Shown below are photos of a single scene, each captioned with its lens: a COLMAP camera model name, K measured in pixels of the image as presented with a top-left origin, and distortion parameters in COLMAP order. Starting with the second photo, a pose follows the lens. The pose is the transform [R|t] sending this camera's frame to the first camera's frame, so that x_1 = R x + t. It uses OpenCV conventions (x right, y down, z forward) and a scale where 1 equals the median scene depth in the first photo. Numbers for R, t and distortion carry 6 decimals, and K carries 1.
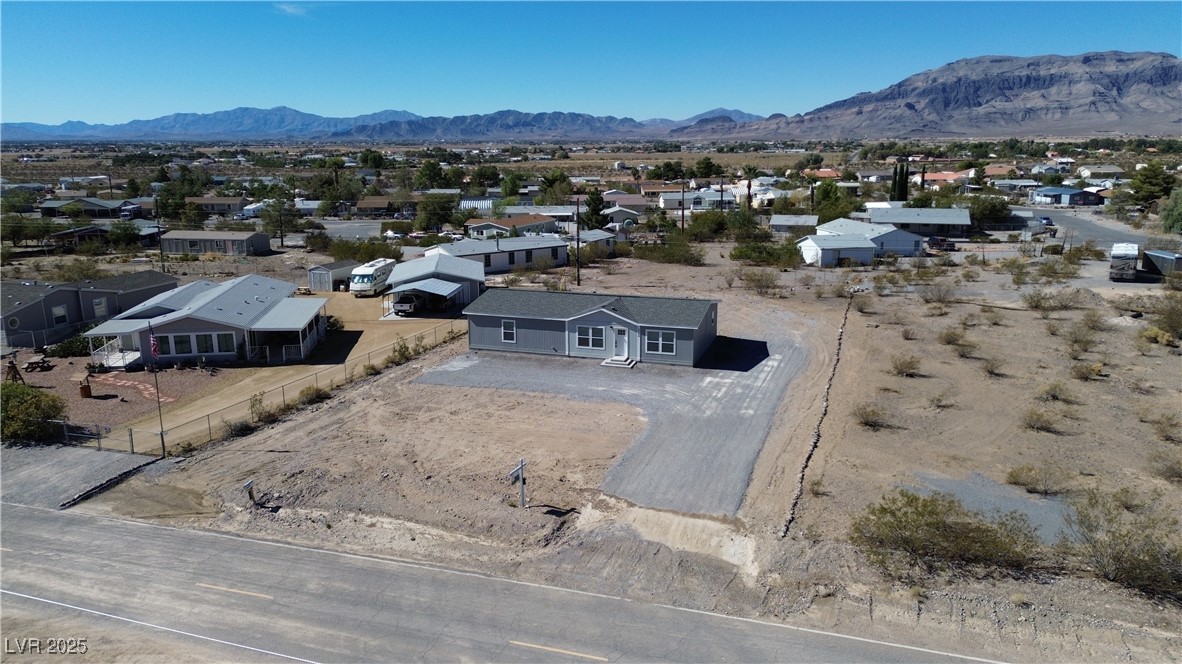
lens RADIAL K [[830.4, 0, 591.0], [0, 830.4, 332.0], [0, 0, 1]] dist [0.087478, -0.091696]
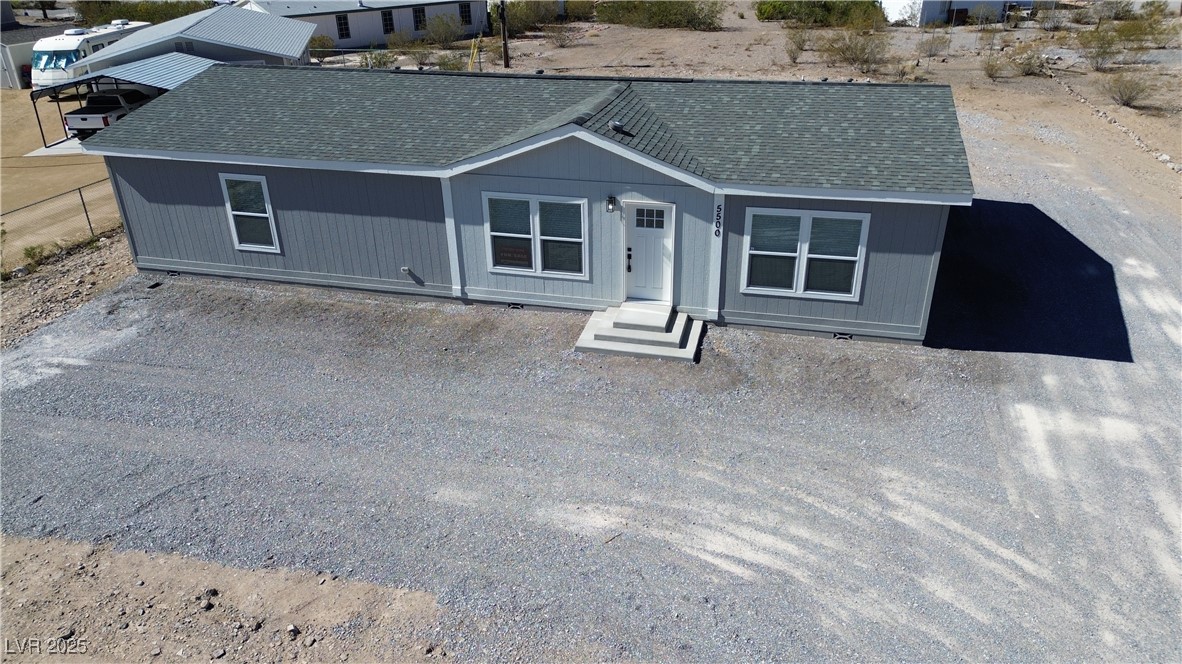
lens RADIAL K [[830.4, 0, 591.0], [0, 830.4, 332.0], [0, 0, 1]] dist [0.087478, -0.091696]
pose [[0.997392, -0.041871, 0.058783, 0.000052], [0.026934, 0.971602, 0.235083, -0.026943], [-0.066957, -0.232887, 0.970196, 0.708342]]
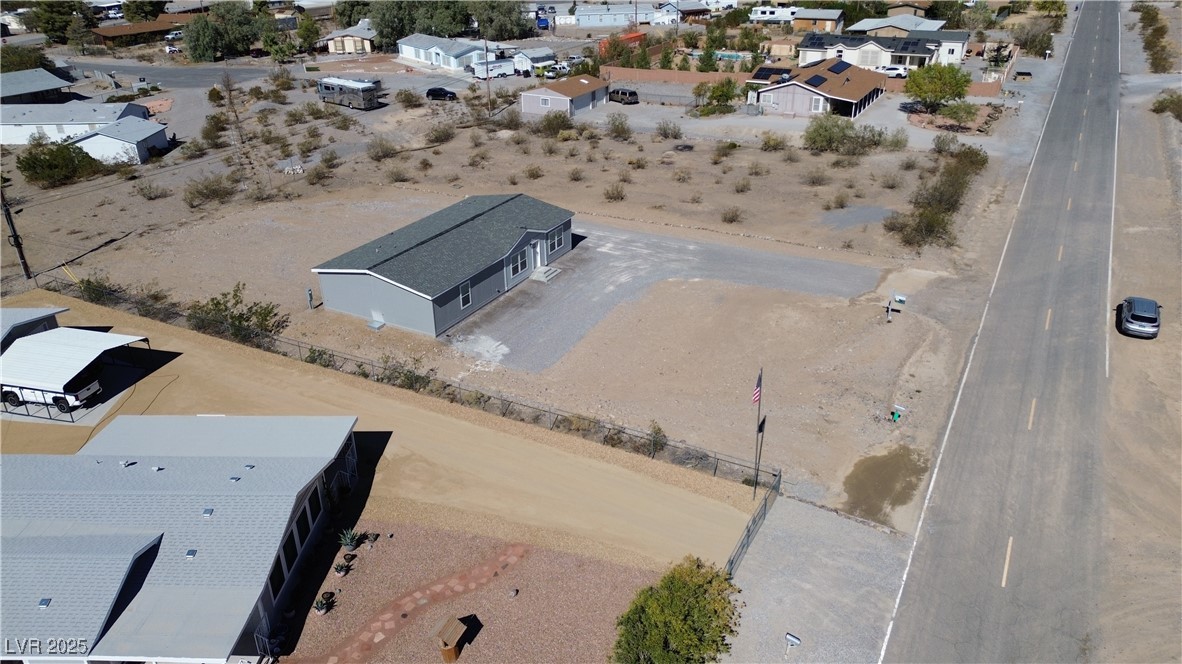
lens RADIAL K [[830.4, 0, 591.0], [0, 830.4, 332.0], [0, 0, 1]] dist [0.087478, -0.091696]
pose [[0.177989, -0.439654, 0.880354, -0.882286], [0.240649, 0.886922, 0.394280, -0.286531], [-0.954153, 0.141678, 0.263665, 0.654136]]
